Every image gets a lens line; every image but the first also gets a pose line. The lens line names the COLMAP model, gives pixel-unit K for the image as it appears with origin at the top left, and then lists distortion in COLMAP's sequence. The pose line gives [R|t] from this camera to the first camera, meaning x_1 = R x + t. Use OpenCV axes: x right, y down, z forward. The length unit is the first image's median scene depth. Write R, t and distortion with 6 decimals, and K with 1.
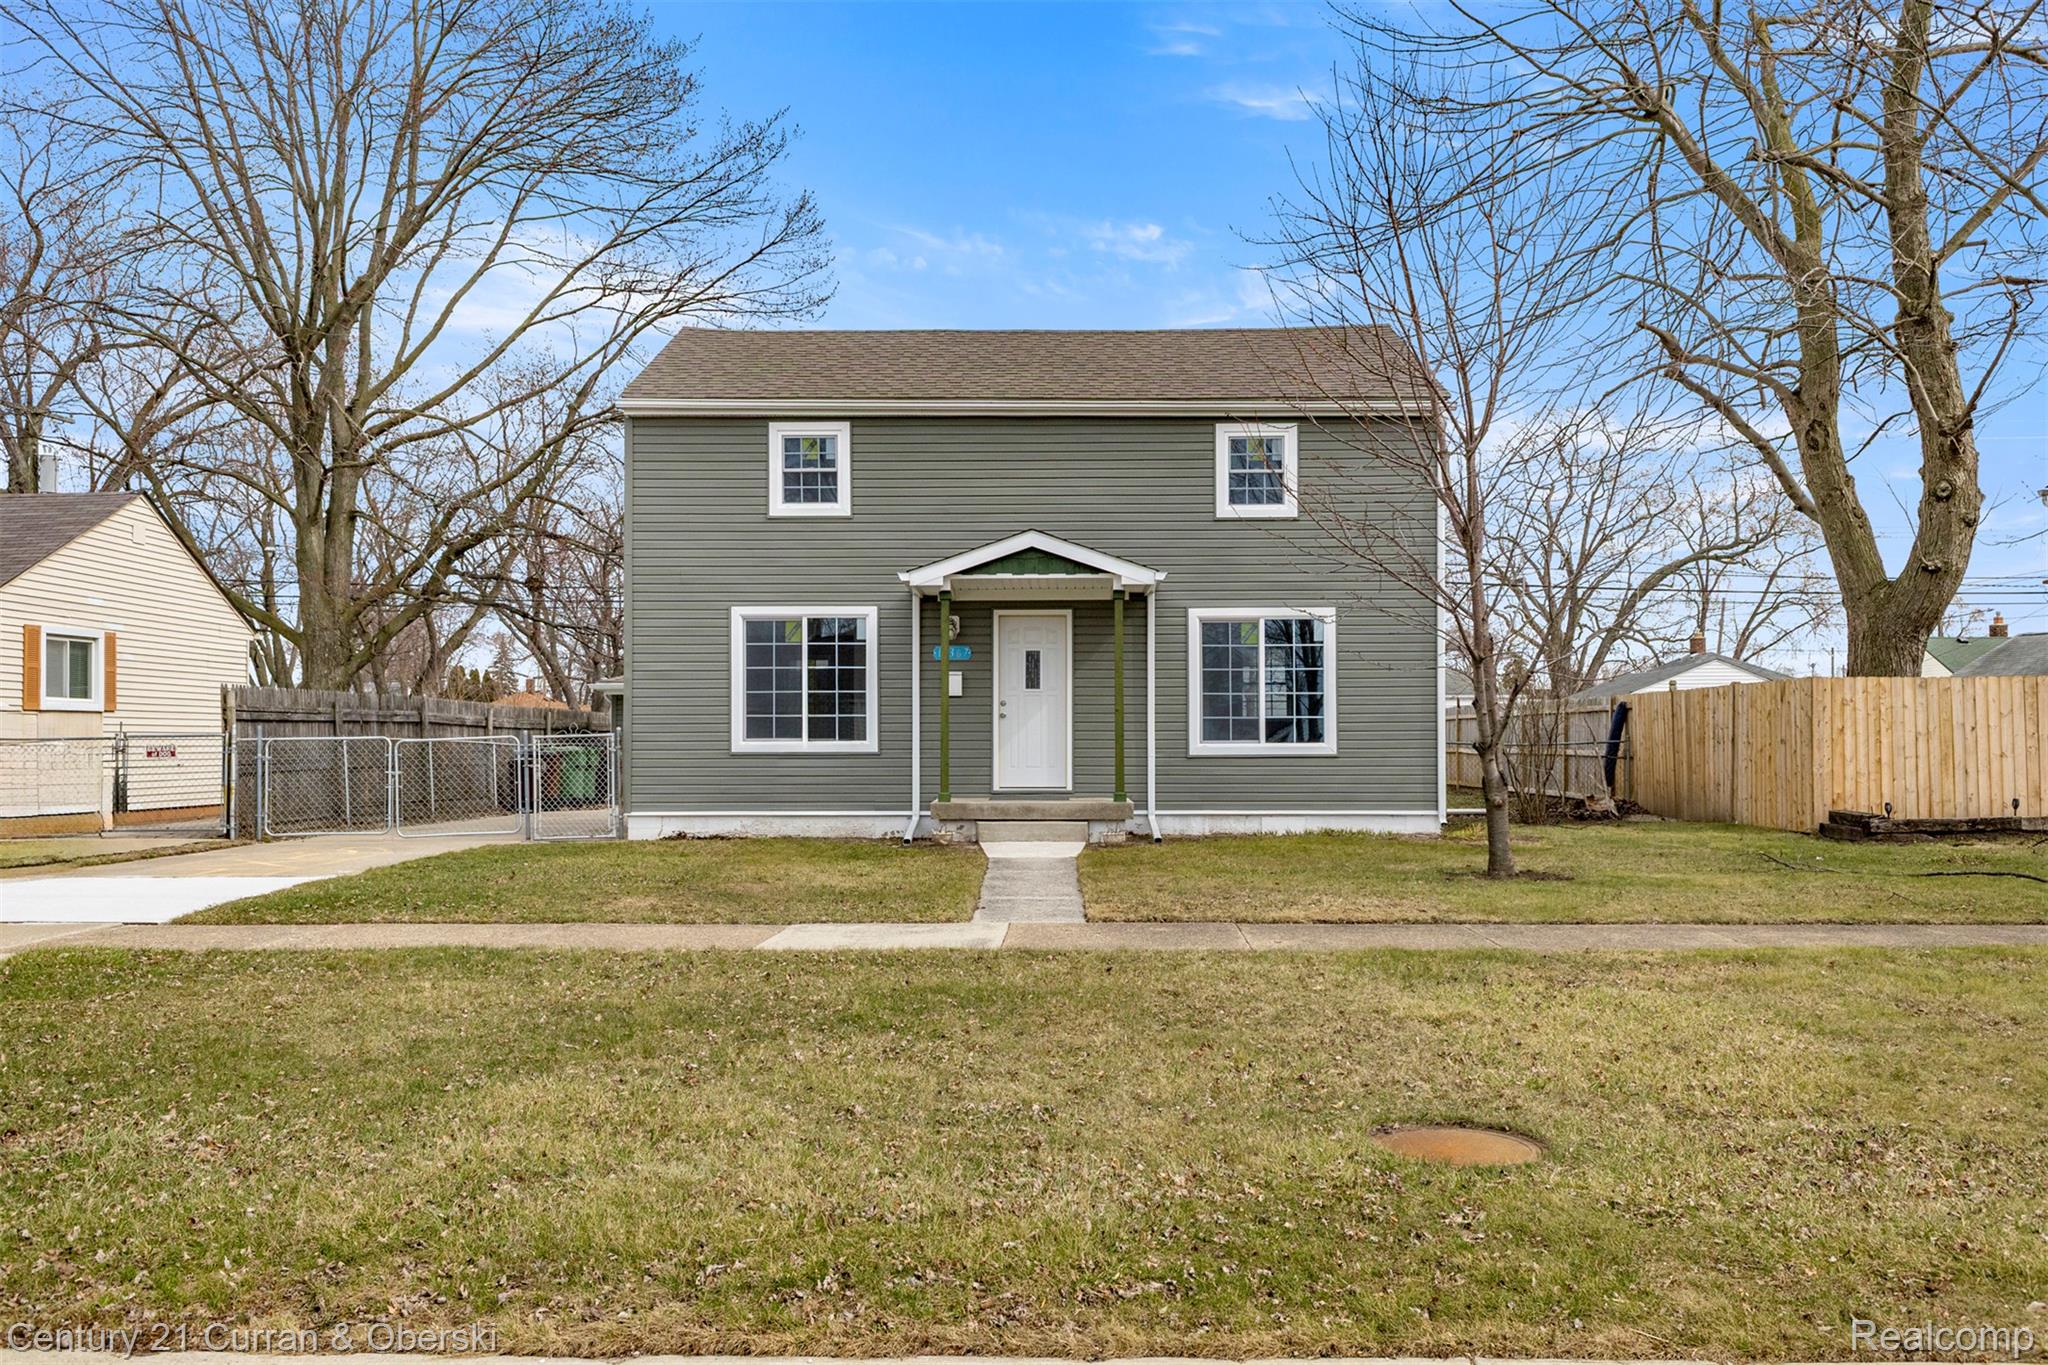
lens RADIAL K [[1694.5, 0, 1023.6], [0, 1694.5, 692.7], [0, 0, 1]] dist [-0.009844, -0.031723]
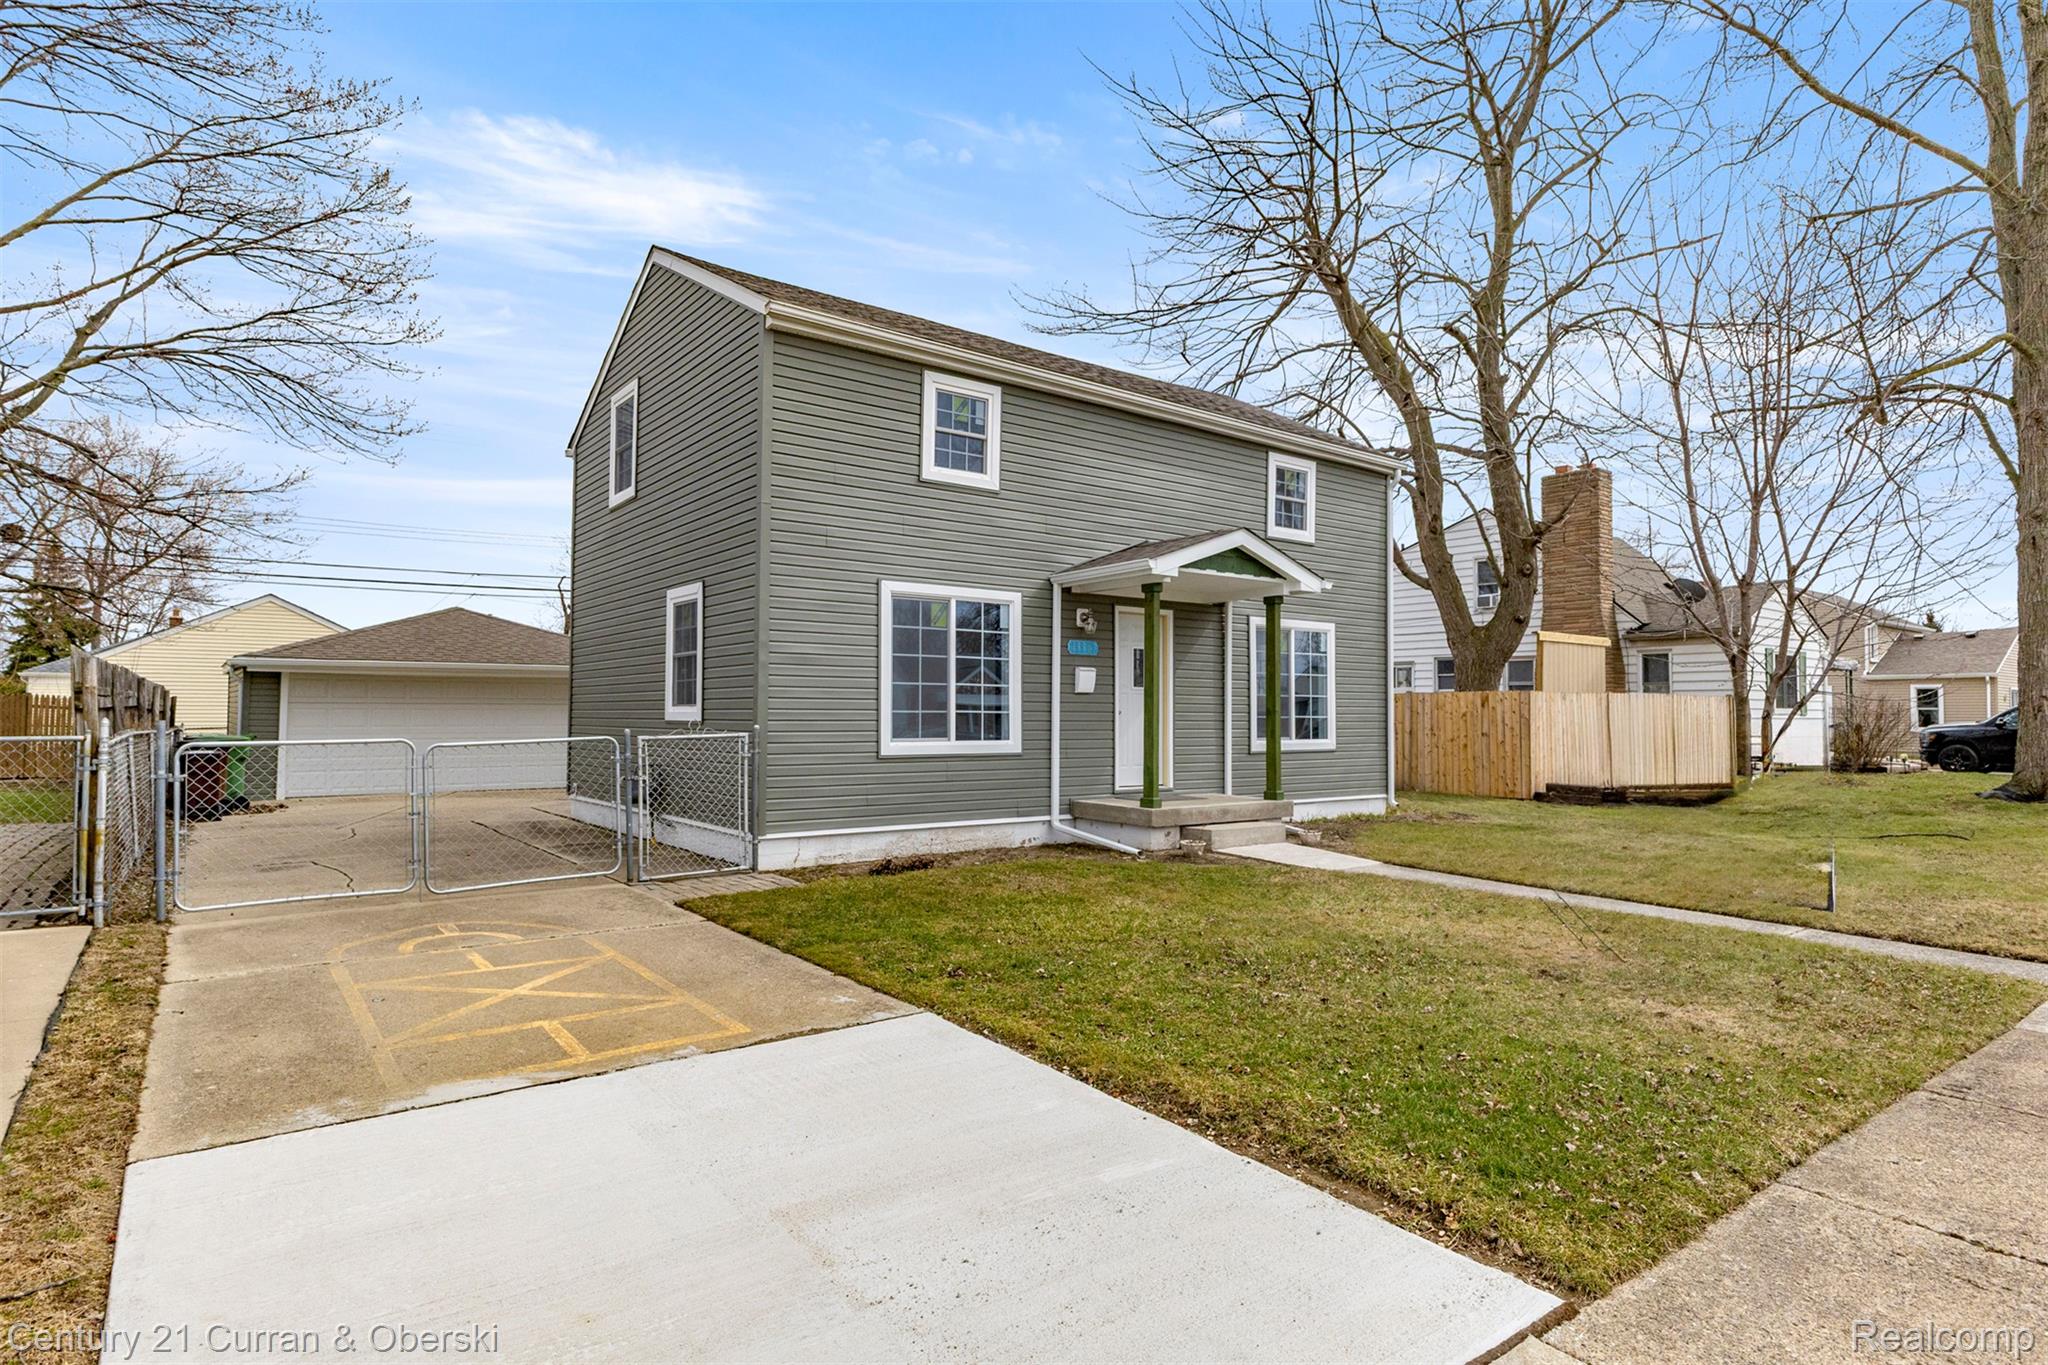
lens RADIAL K [[1108.8, 0, 990.5], [0, 1108.8, 653.2], [0, 0, 1]] dist [-0.035868, 0.003845]
pose [[0.778633, 0.038590, 0.626291, -0.471291], [-0.025131, 0.999224, -0.030325, 0.000089], [-0.626976, 0.007873, 0.778999, 0.543575]]
